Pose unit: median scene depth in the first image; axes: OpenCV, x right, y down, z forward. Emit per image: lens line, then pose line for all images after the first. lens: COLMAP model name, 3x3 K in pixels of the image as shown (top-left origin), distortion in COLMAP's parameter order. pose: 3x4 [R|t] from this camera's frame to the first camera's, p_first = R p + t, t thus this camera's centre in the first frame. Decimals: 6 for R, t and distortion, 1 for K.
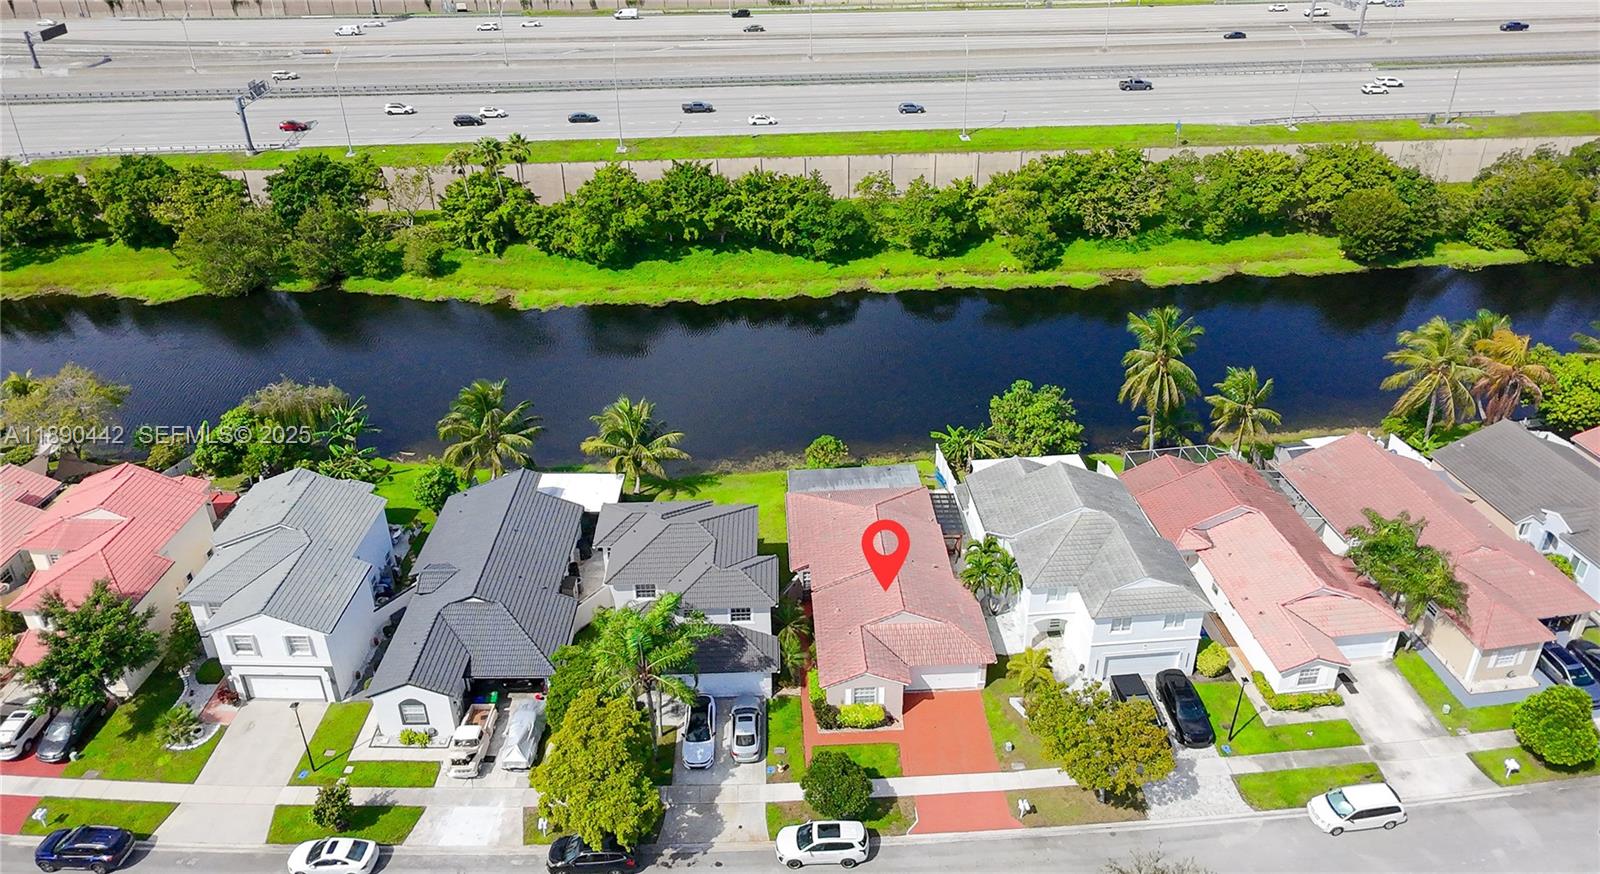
lens RADIAL K [[1047.9, 0, 815.9], [0, 1047.9, 316.4], [0, 0, 1]] dist [0.008851, -0.005192]
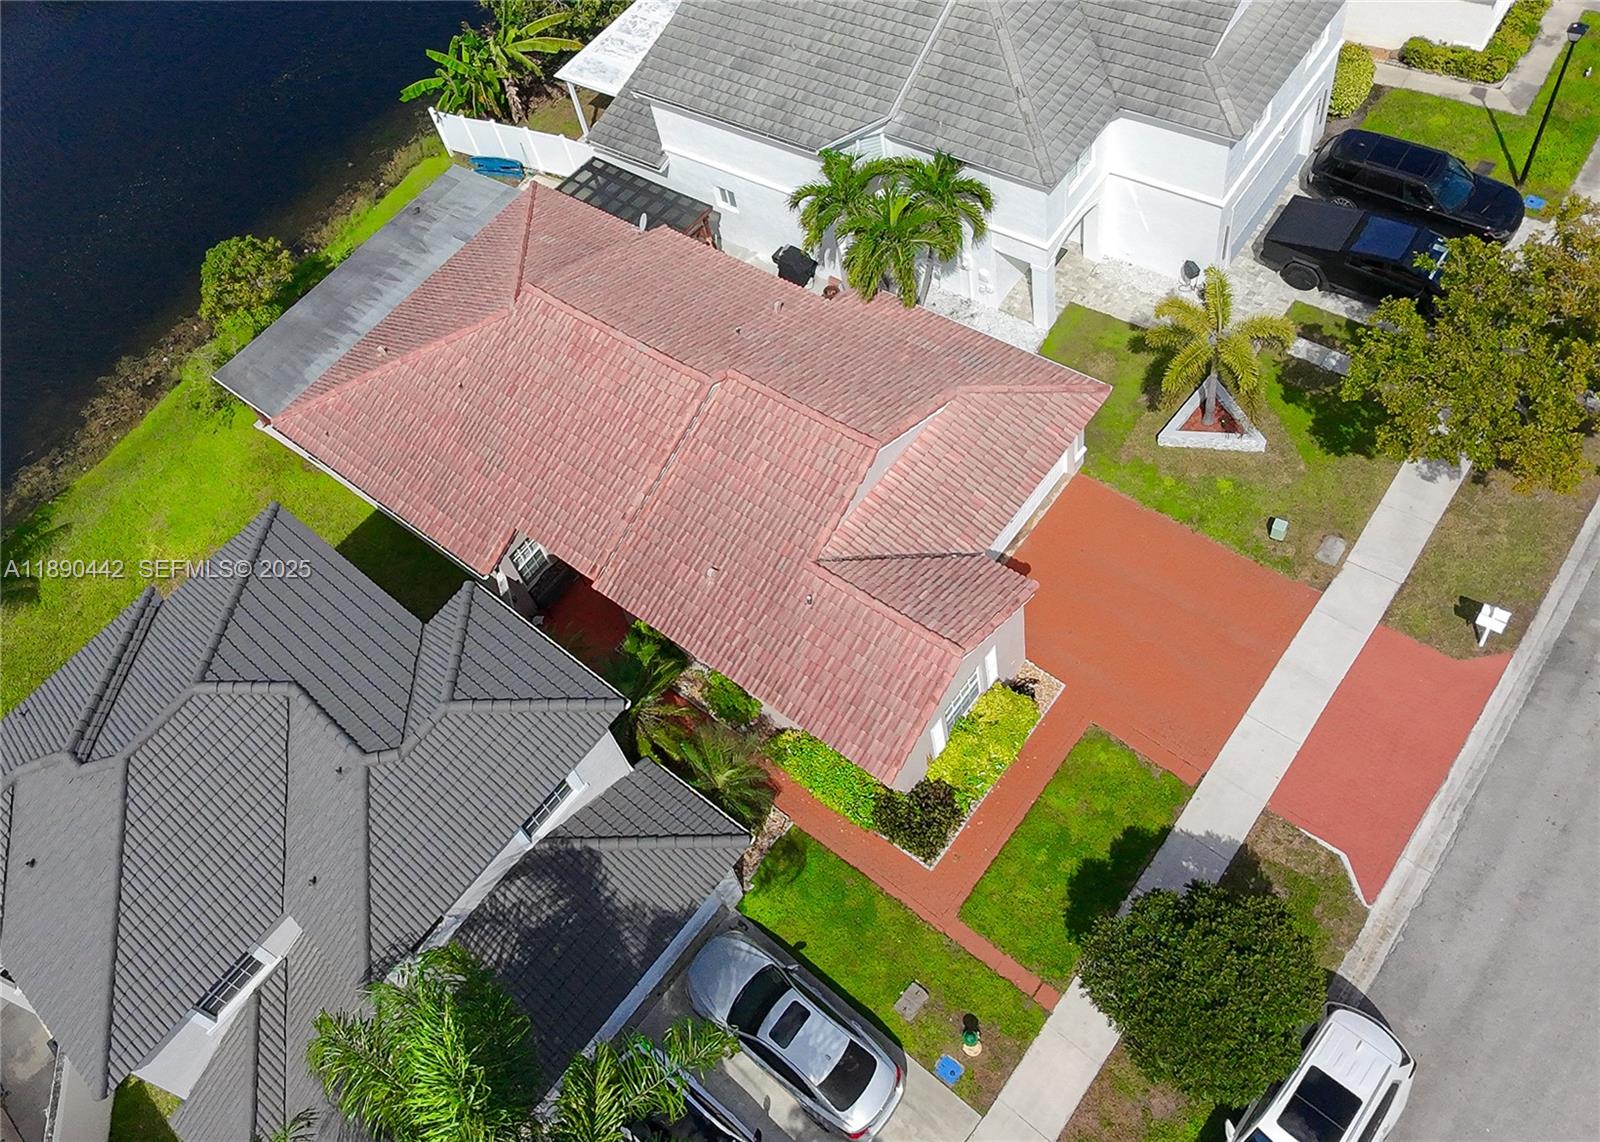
lens RADIAL K [[1335.4, 0, 651.4], [0, 1335.4, 398.9], [0, 0, 1]] dist [0.013057, -0.008800]
pose [[0.689977, -0.641364, 0.335536, -0.097664], [0.507637, 0.759207, 0.407319, 0.047336], [-0.515981, -0.110710, 0.849415, 0.616123]]
